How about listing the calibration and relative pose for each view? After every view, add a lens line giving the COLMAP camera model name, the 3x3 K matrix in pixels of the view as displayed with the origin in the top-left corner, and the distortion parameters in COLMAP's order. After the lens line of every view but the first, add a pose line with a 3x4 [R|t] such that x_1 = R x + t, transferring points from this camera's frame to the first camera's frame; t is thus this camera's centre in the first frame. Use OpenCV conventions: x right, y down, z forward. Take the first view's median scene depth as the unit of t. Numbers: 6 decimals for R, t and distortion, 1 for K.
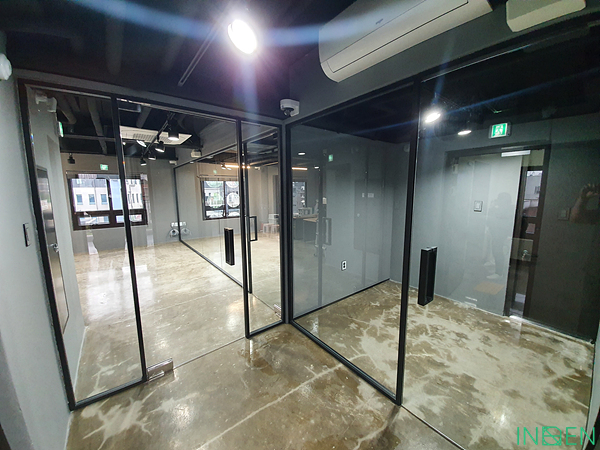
lens RADIAL K [[238.4, 0, 304.2], [0, 238.4, 223.4], [0, 0, 1]] dist [0.017482, -0.016513]
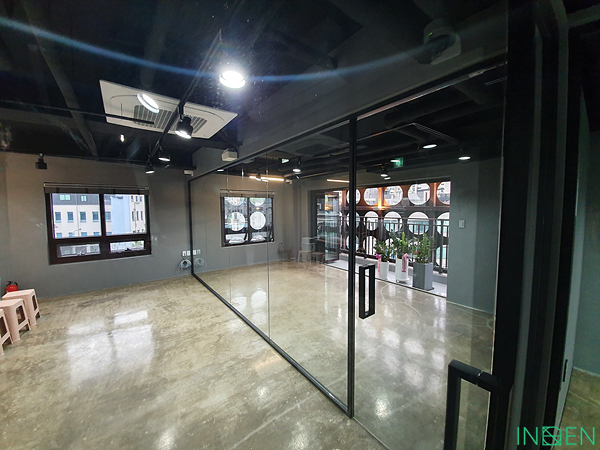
lens RADIAL K [[238.4, 0, 304.2], [0, 238.4, 223.4], [0, 0, 1]] dist [0.017482, -0.016513]
pose [[0.999937, 0.001305, -0.011158, -0.375551], [-0.002107, 0.997387, -0.072214, -0.087702], [0.011035, 0.072232, 0.997327, 0.563296]]
